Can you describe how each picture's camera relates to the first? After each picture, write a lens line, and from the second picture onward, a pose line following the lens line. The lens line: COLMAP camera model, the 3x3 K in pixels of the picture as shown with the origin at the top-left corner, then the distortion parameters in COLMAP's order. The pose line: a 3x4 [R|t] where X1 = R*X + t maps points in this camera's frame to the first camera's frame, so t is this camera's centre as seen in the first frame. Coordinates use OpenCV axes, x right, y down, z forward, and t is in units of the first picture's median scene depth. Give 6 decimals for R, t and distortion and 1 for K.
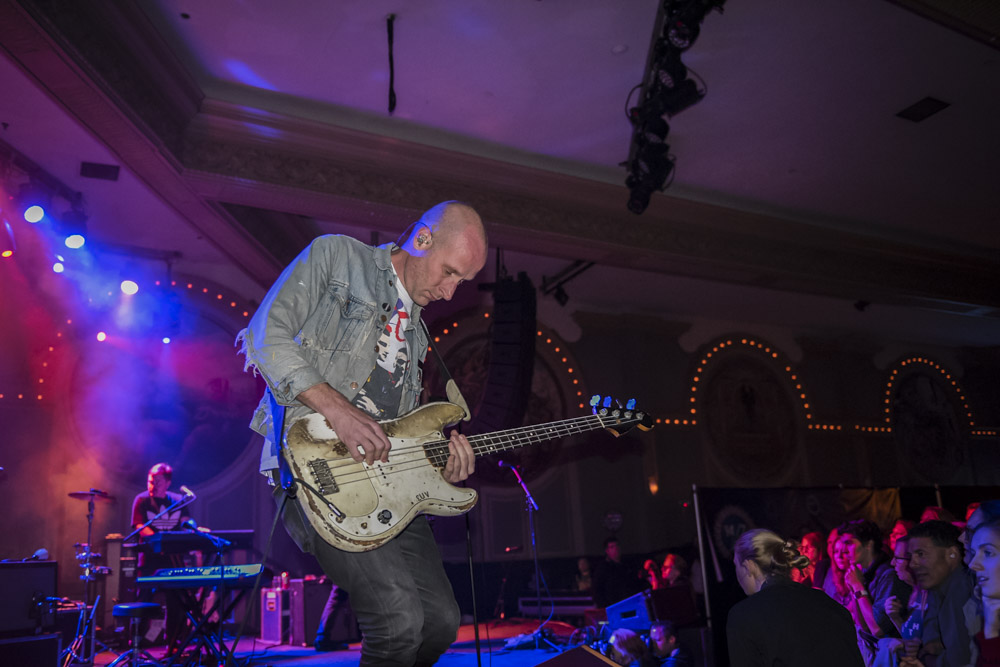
lens RADIAL K [[826.3, 0, 472.5], [0, 826.3, 351.5], [0, 0, 1]] dist [-0.009174, -0.044558]
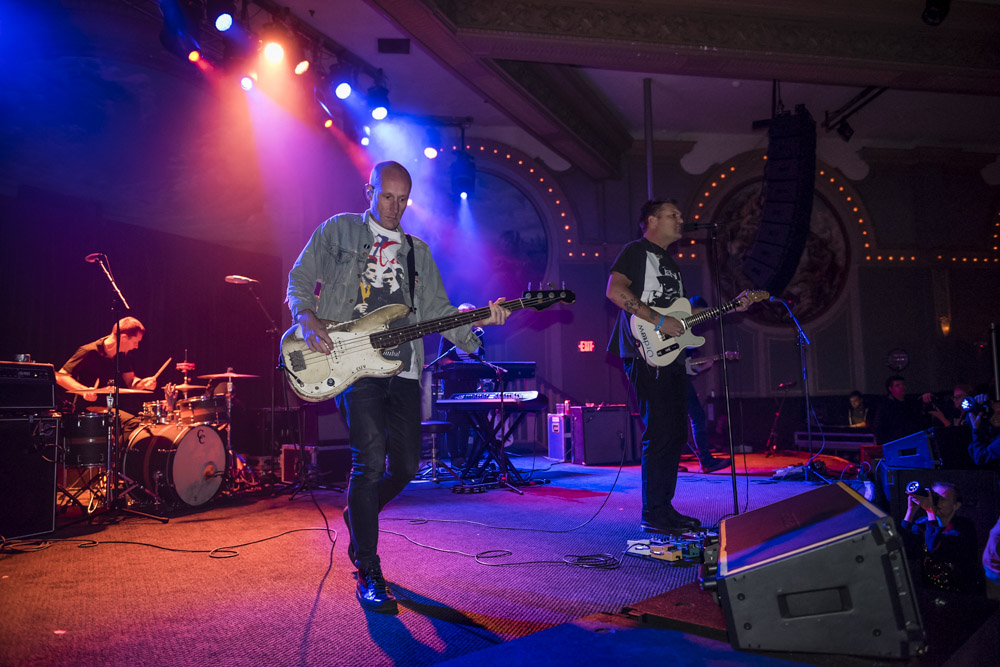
lens RADIAL K [[735.8, 0, 502.3], [0, 735.8, 336.3], [0, 0, 1]] dist [-0.038495, -0.004170]
pose [[0.943716, 0.004125, -0.330731, 0.015915], [0.051643, 0.985821, 0.159656, 0.018860], [0.326700, -0.167750, 0.930122, 0.058671]]
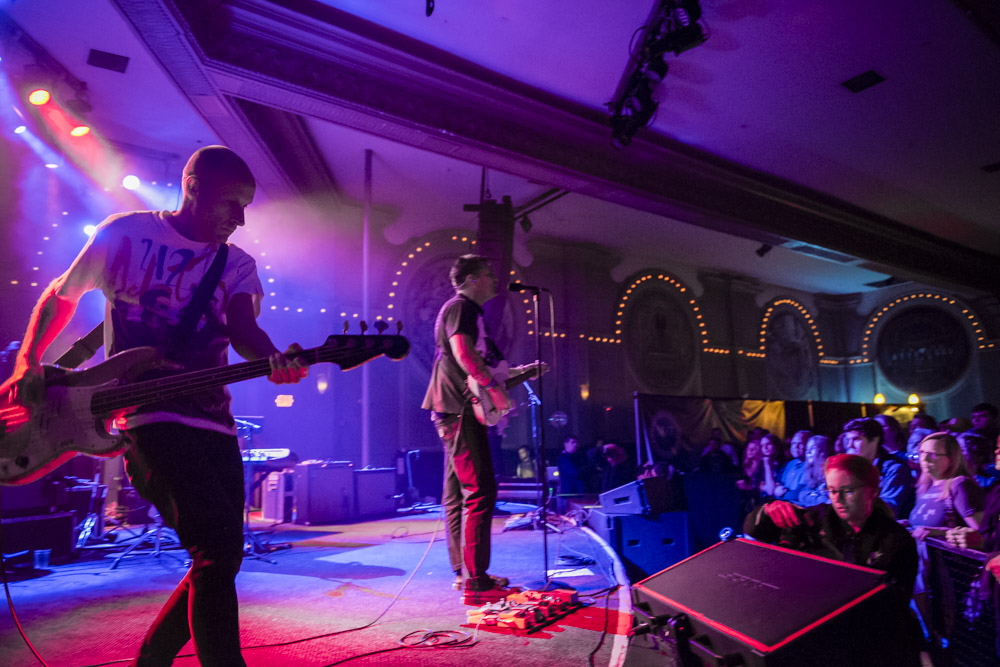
lens RADIAL K [[680.8, 0, 501.3], [0, 680.8, 334.9], [0, 0, 1]] dist [-0.037375, -0.002436]
pose [[0.987245, 0.048935, 0.151503, -0.084837], [-0.060472, 0.995534, 0.072498, 0.026836], [-0.147279, -0.080735, 0.985794, 0.094455]]
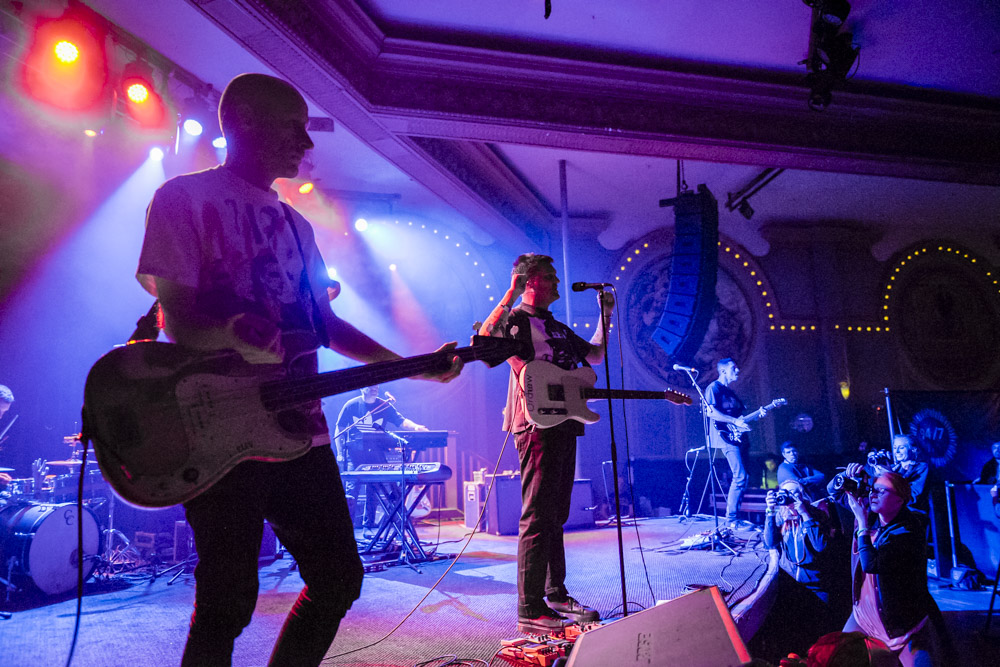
lens RADIAL K [[680.8, 0, 501.3], [0, 680.8, 334.9], [0, 0, 1]] dist [-0.037375, -0.002436]
pose [[0.965664, -0.026877, -0.258399, 0.035477], [0.045835, 0.996657, 0.067624, 0.024775], [0.255718, -0.077146, 0.963668, 0.121905]]
